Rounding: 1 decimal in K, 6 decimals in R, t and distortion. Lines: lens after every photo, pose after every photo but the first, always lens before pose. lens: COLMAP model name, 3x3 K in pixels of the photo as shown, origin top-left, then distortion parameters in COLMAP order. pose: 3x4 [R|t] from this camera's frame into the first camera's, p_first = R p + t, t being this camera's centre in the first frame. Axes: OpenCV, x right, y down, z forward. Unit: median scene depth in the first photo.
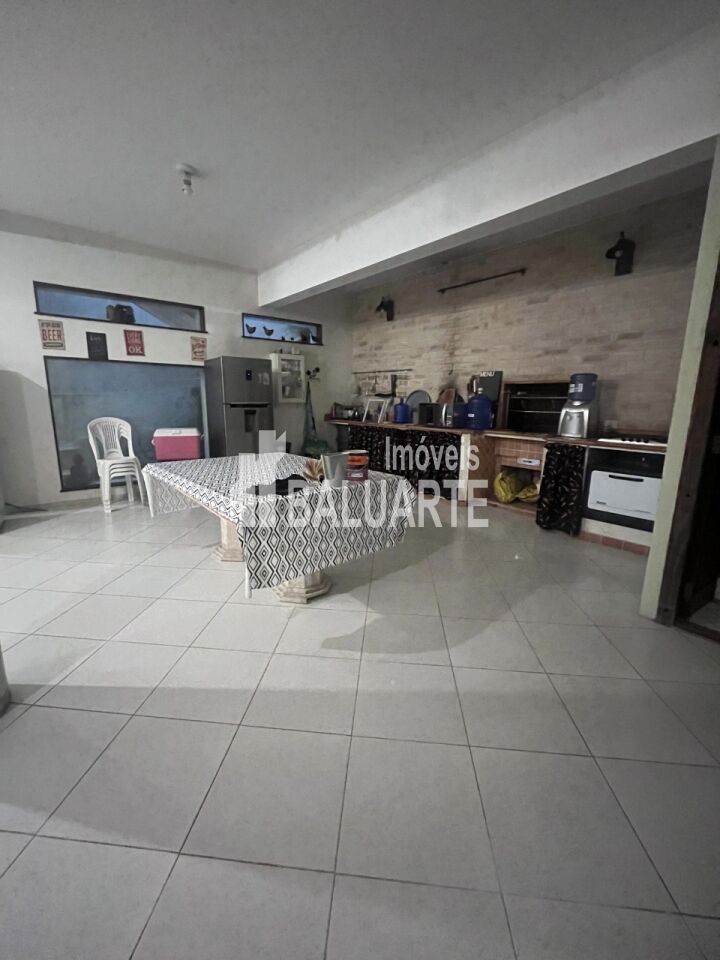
lens RADIAL K [[380.8, 0, 360.0], [0, 380.8, 480.0], [0, 0, 1]] dist [-0.011926, -0.000093]
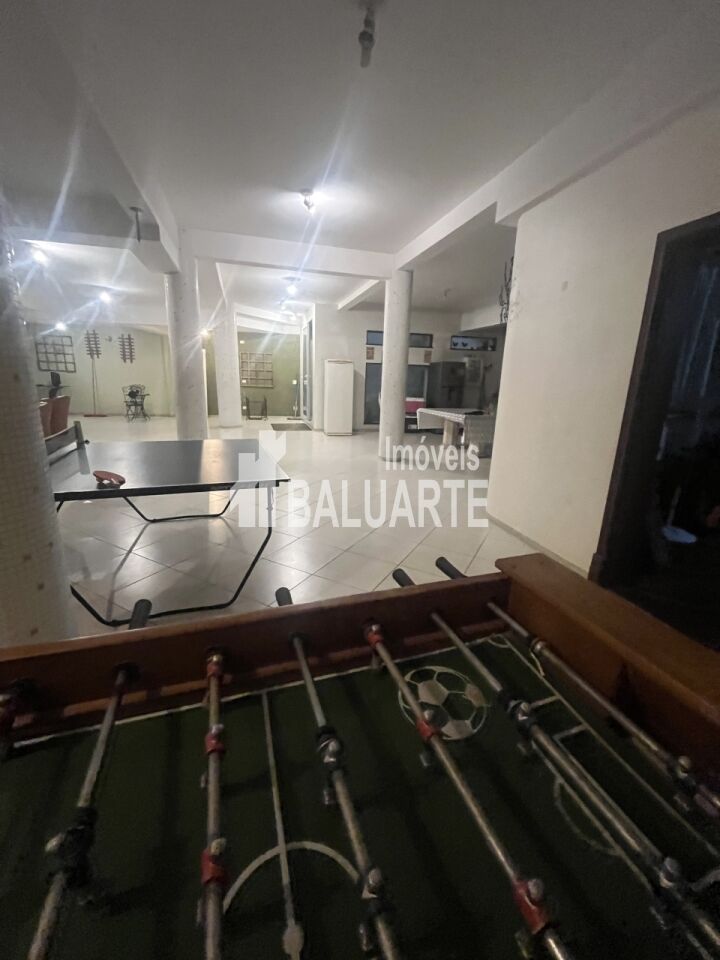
lens RADIAL K [[388.2, 0, 360.0], [0, 388.2, 480.0], [0, 0, 1]] dist [-0.001251, -0.000145]
pose [[0.920093, 0.110190, -0.375881, 0.068713], [-0.094988, 0.993740, 0.058801, 0.205937], [0.380007, -0.018398, 0.924801, -1.026092]]
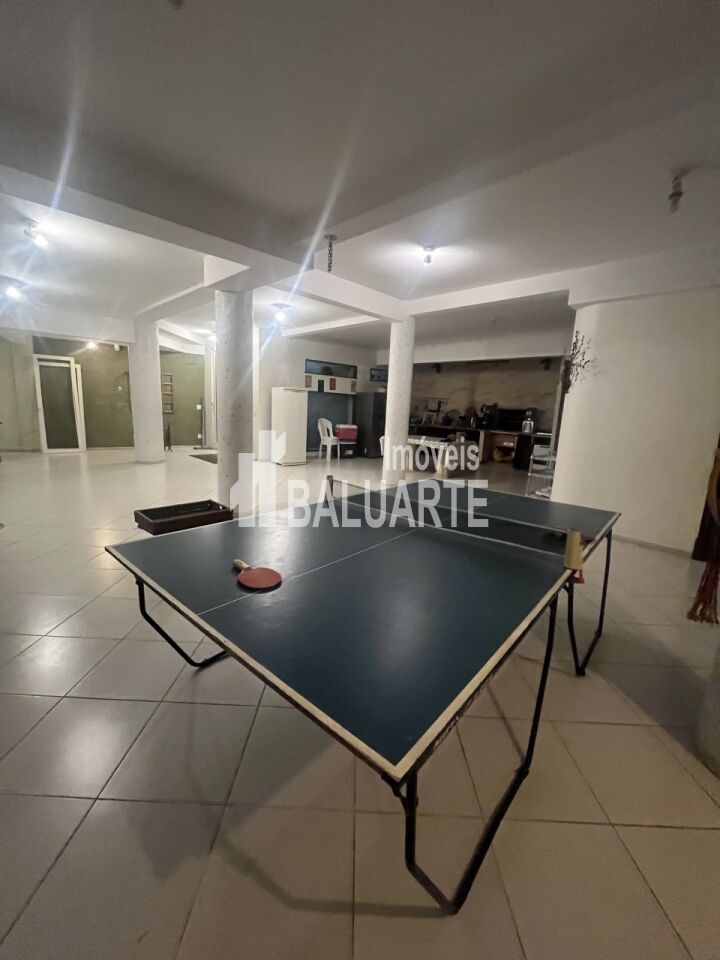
lens RADIAL K [[386.2, 0, 360.0], [0, 386.2, 480.0], [0, 0, 1]] dist [-0.000785, -0.000135]
pose [[0.994677, 0.014051, 0.102076, -0.646108], [-0.012444, 0.999789, -0.016362, 0.208036], [-0.102284, 0.015005, 0.994642, -1.153774]]
